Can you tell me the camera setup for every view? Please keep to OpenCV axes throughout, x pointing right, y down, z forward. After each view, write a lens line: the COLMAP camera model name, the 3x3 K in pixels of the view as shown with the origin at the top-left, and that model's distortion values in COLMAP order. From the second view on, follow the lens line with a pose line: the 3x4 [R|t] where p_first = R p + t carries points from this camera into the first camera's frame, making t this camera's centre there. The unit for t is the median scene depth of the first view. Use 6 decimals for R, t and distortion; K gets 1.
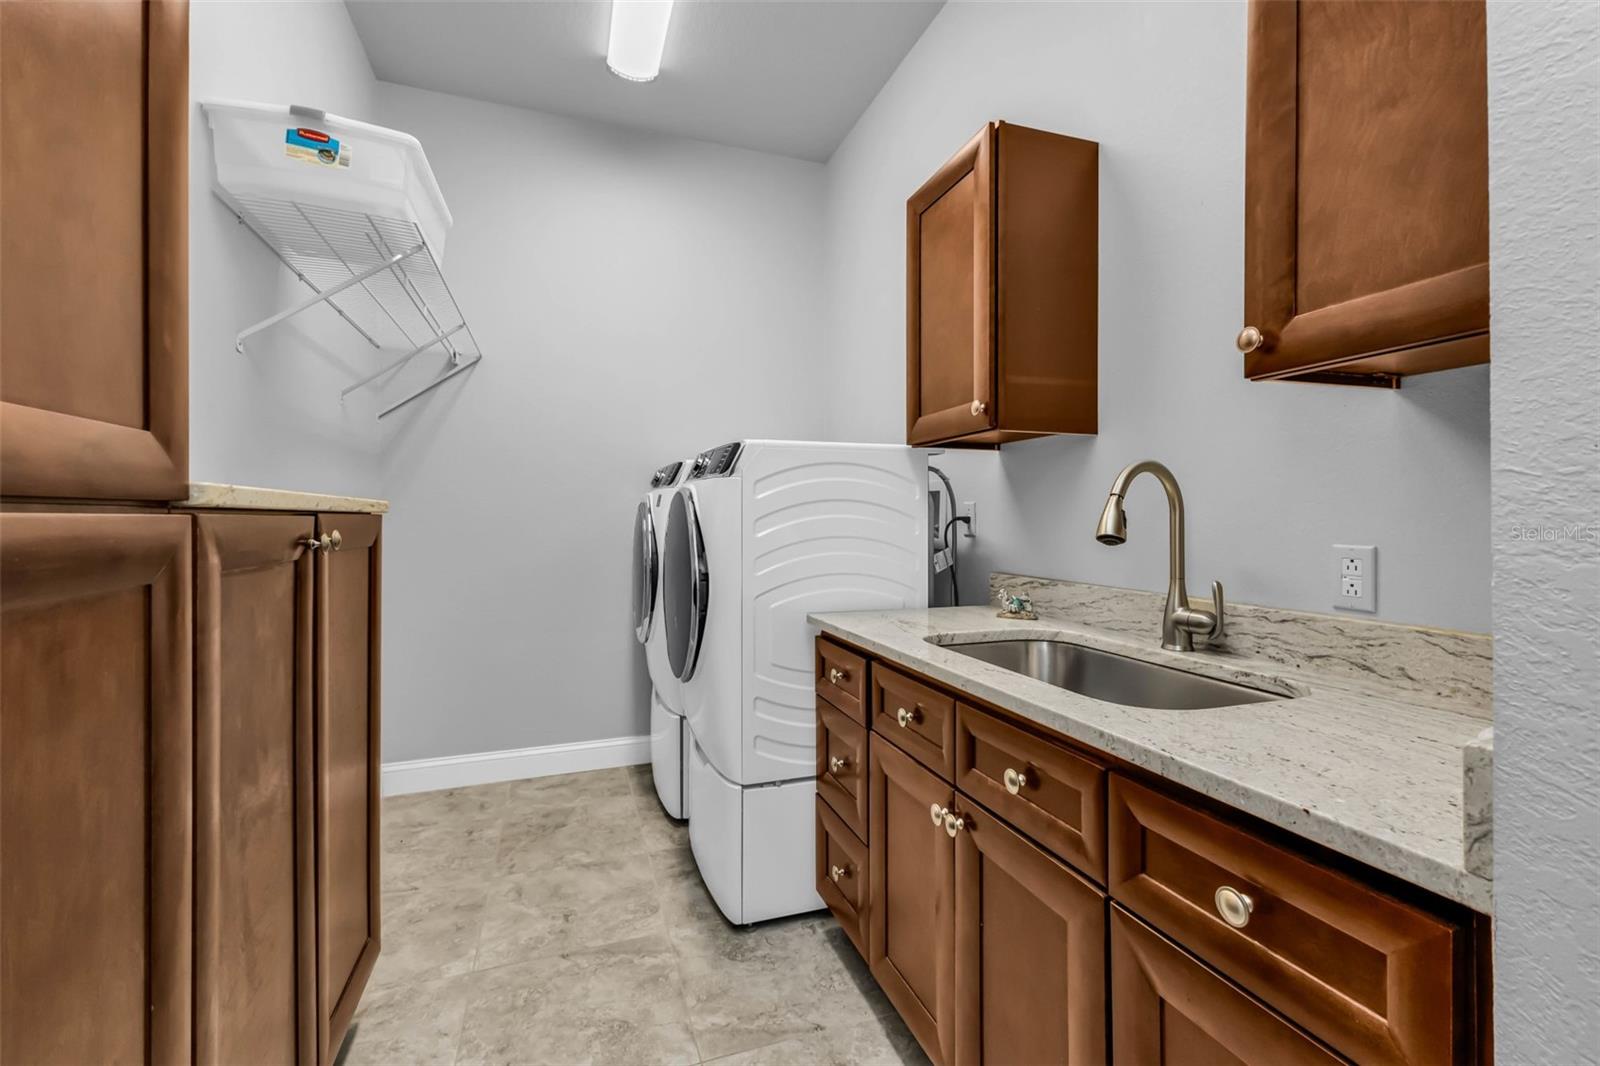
lens RADIAL K [[695.2, 0, 806.4], [0, 695.2, 517.5], [0, 0, 1]] dist [0.012064, -0.000323]
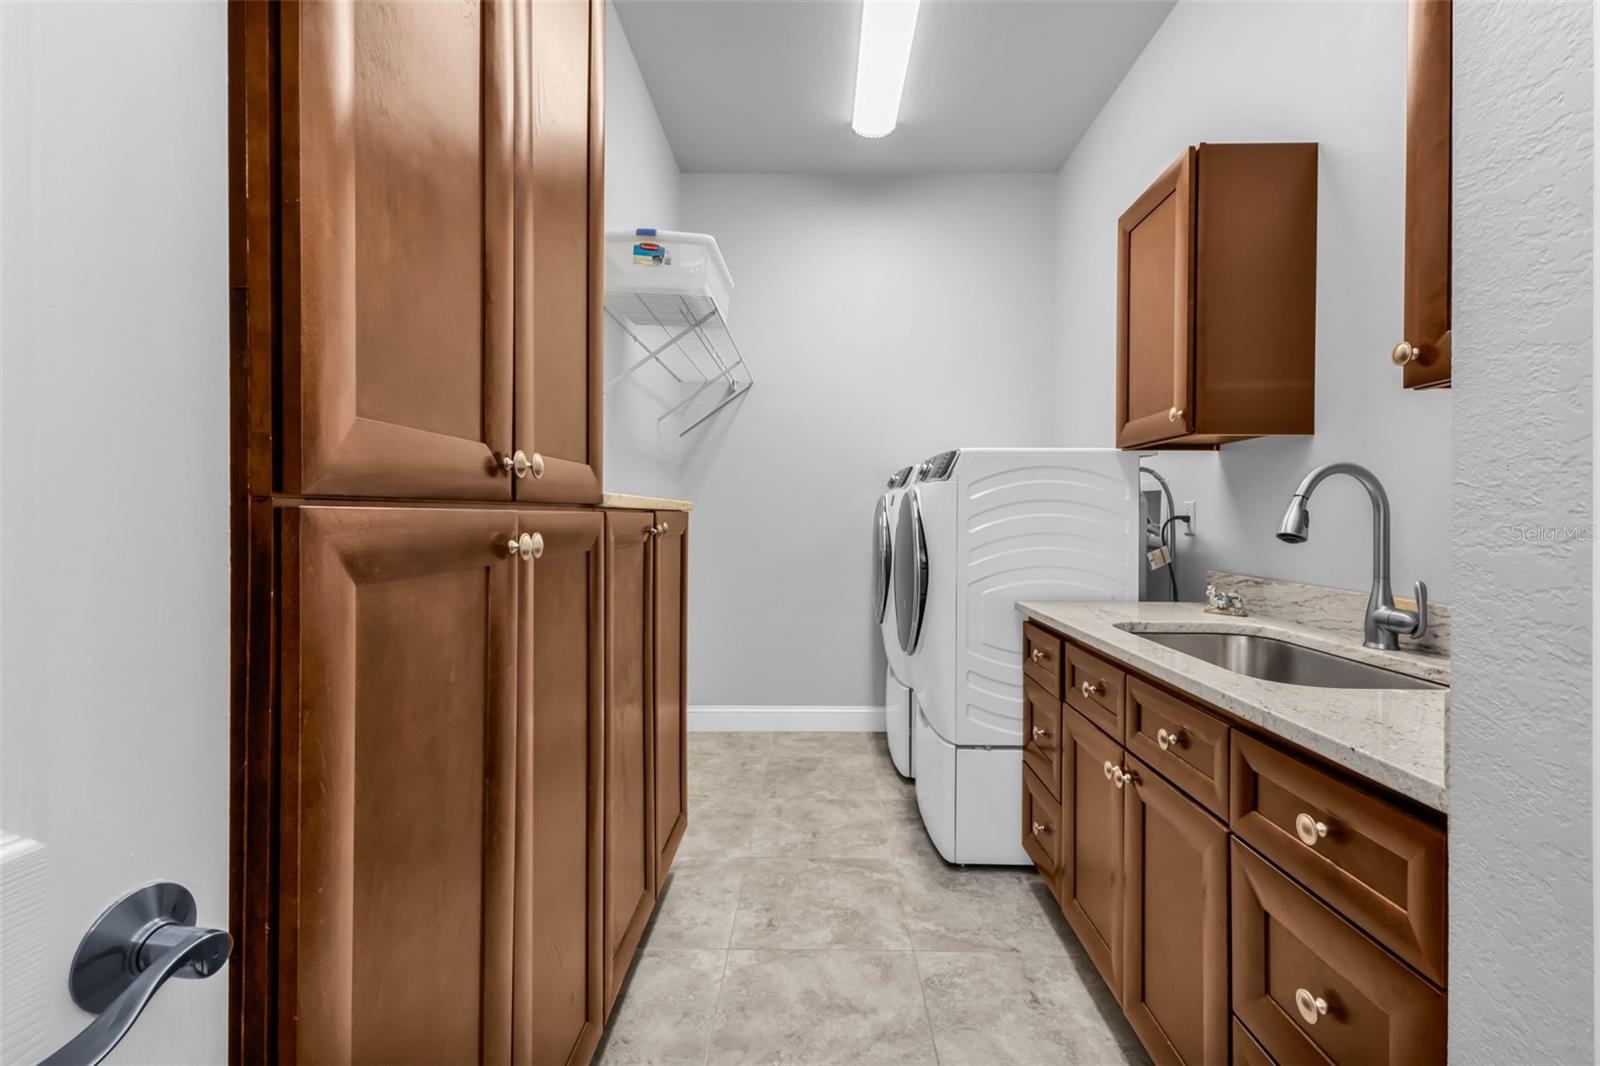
lens RADIAL K [[695.2, 0, 806.4], [0, 695.2, 517.5], [0, 0, 1]] dist [0.012064, -0.000323]
pose [[0.937725, 0.006293, -0.347321, 0.083779], [-0.005105, 0.999978, 0.004337, -0.000182], [0.347340, -0.002294, 0.937736, -0.198214]]
